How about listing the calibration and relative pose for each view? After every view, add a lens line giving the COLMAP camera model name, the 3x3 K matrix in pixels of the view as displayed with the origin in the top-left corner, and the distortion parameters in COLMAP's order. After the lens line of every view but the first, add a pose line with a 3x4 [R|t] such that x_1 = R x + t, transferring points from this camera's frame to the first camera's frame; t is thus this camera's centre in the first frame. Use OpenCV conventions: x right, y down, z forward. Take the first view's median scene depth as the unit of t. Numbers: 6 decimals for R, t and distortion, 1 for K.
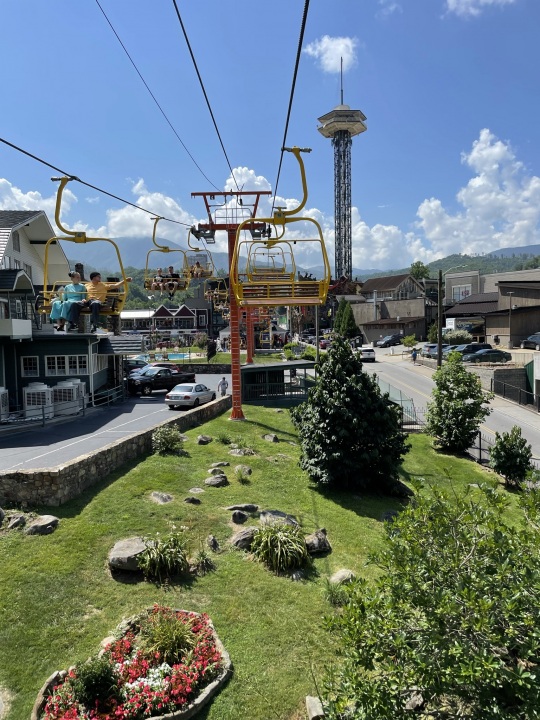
lens RADIAL K [[542.6, 0, 262.6], [0, 542.6, 356.6], [0, 0, 1]] dist [0.080866, -0.109819]
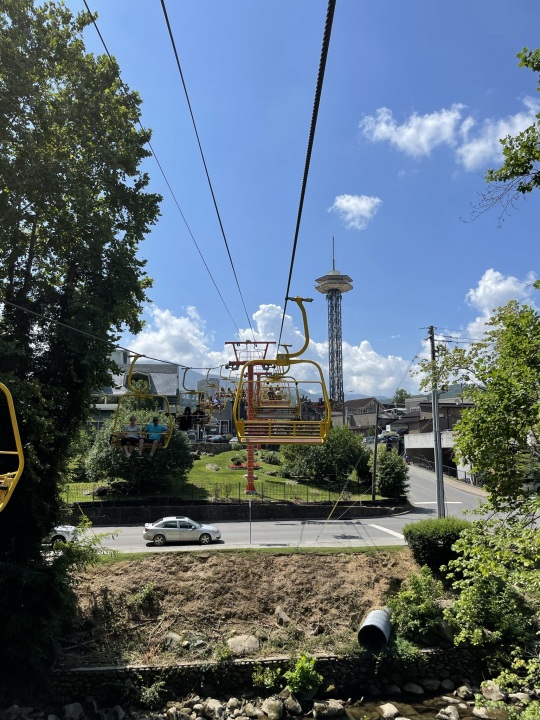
lens RADIAL K [[542.6, 0, 260.6], [0, 542.6, 360.2], [0, 0, 1]] dist [0.080866, -0.109819]
pose [[0.999622, 0.019172, -0.019728, 0.000256], [-0.023034, 0.975389, -0.219286, 0.038886], [0.015038, 0.219657, 0.975461, -0.224297]]
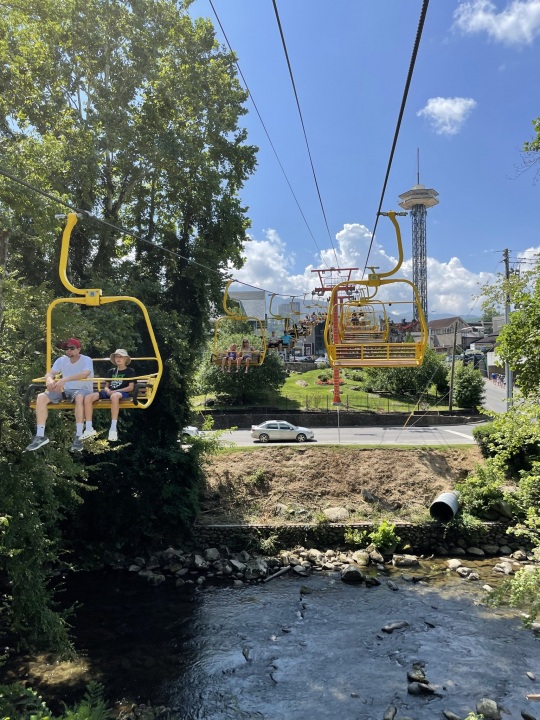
lens RADIAL K [[542.6, 0, 266.7], [0, 542.6, 355.4], [0, 0, 1]] dist [0.080866, -0.109819]
pose [[0.987932, 0.006277, -0.154758, -0.000590], [-0.019745, 0.996130, -0.085646, 0.042654], [0.153621, 0.087668, 0.984233, -0.249766]]
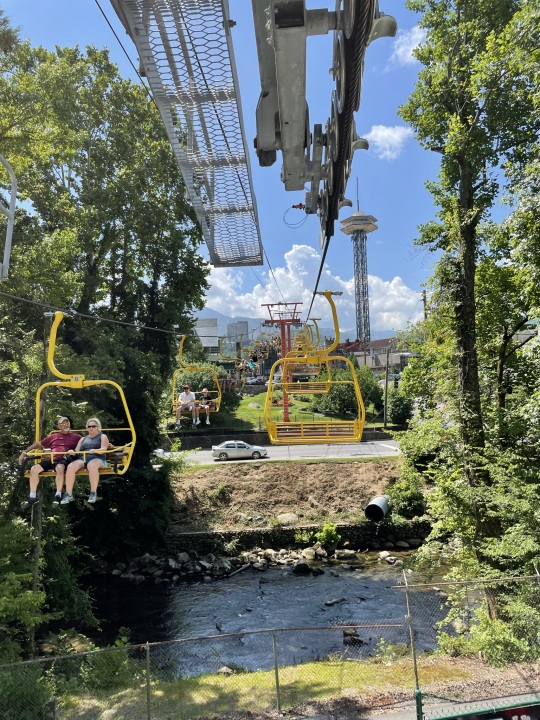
lens RADIAL K [[542.6, 0, 262.7], [0, 542.6, 354.5], [0, 0, 1]] dist [0.080866, -0.109819]
pose [[0.997543, -0.015416, -0.068338, 0.000166], [0.006995, 0.992531, -0.121793, 0.041423], [0.069705, 0.121015, 0.990200, -0.277558]]
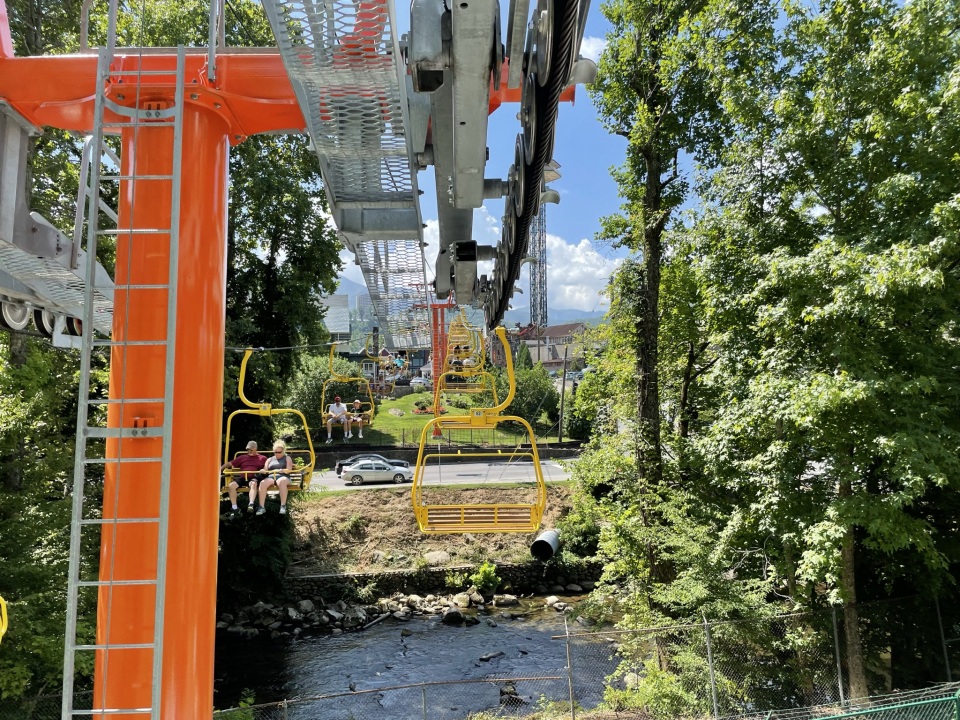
lens RADIAL K [[723.5, 0, 466.6], [0, 723.5, 369.6], [0, 0, 1]] dist [0.080866, -0.109819]
pose [[0.999842, 0.007633, 0.016080, -0.000300], [-0.006366, 0.996979, -0.077410, 0.038151], [-0.016623, 0.077295, 0.996870, -0.290054]]
